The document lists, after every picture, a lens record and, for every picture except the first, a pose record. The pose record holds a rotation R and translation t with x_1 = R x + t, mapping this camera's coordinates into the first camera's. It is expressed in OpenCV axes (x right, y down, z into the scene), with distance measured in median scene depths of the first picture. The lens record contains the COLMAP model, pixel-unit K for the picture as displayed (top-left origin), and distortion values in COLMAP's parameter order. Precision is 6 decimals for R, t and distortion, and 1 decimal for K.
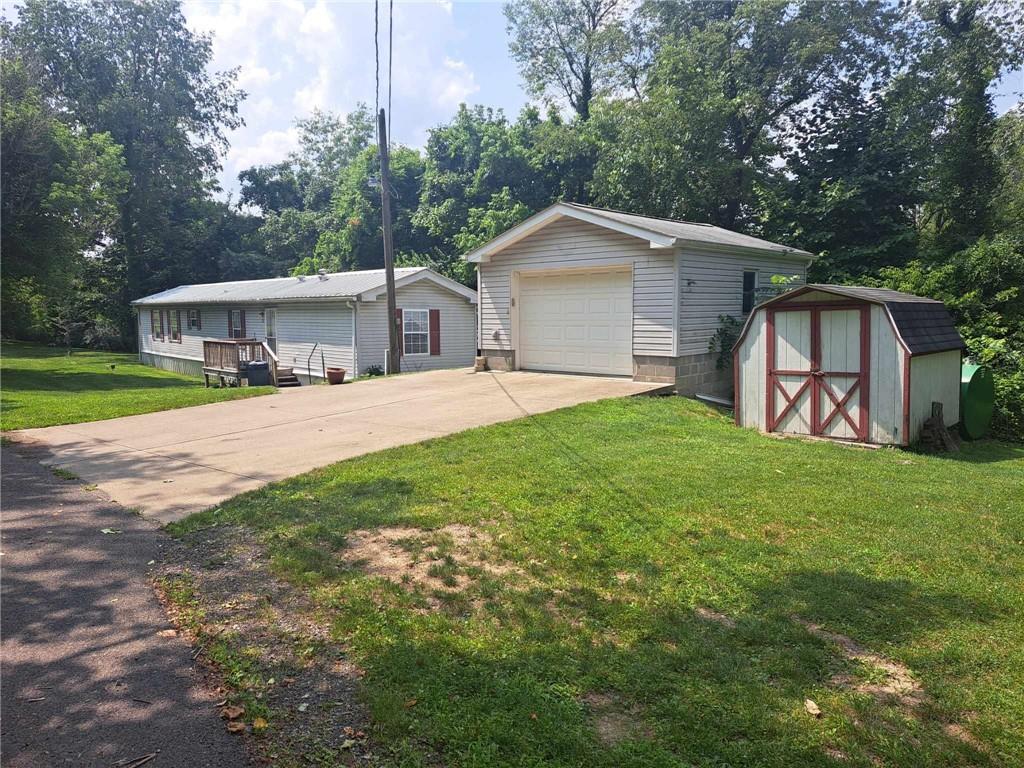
lens RADIAL K [[761.5, 0, 512.0], [0, 761.5, 384.0], [0, 0, 1]] dist [0.059775, -0.066757]
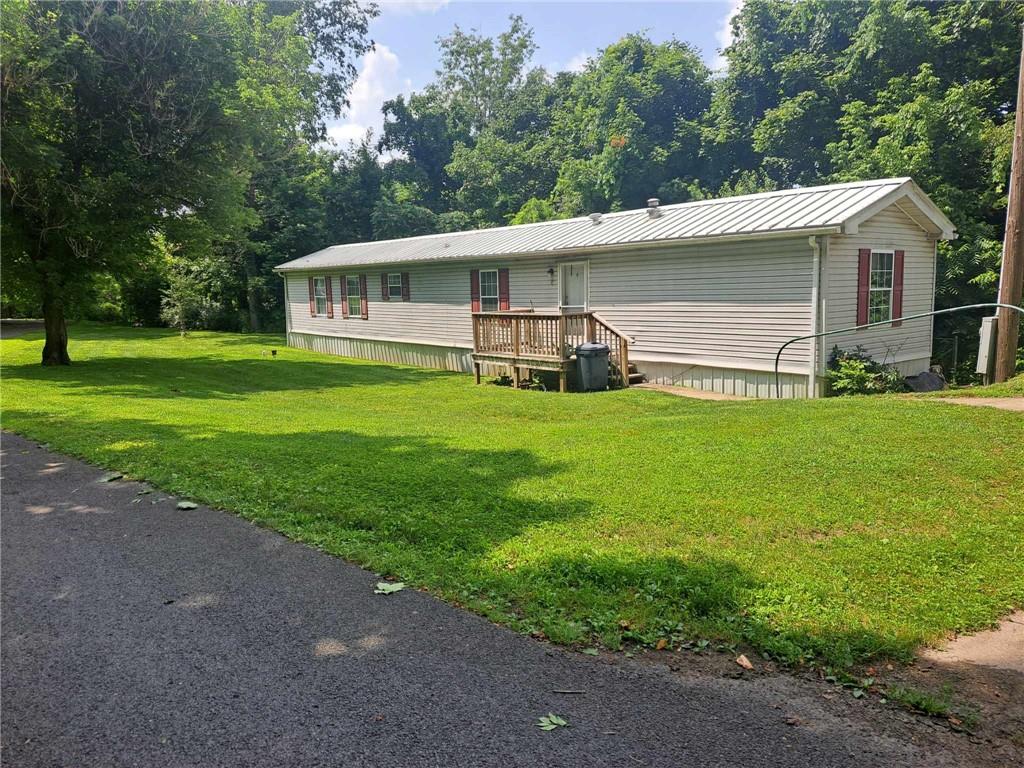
lens RADIAL K [[761.5, 0, 512.0], [0, 761.5, 384.0], [0, 0, 1]] dist [0.059775, -0.066757]
pose [[0.999435, -0.017612, -0.028643, -0.249668], [0.018611, 0.999213, 0.035019, -0.012745], [0.028004, -0.035533, 0.998976, 0.242954]]
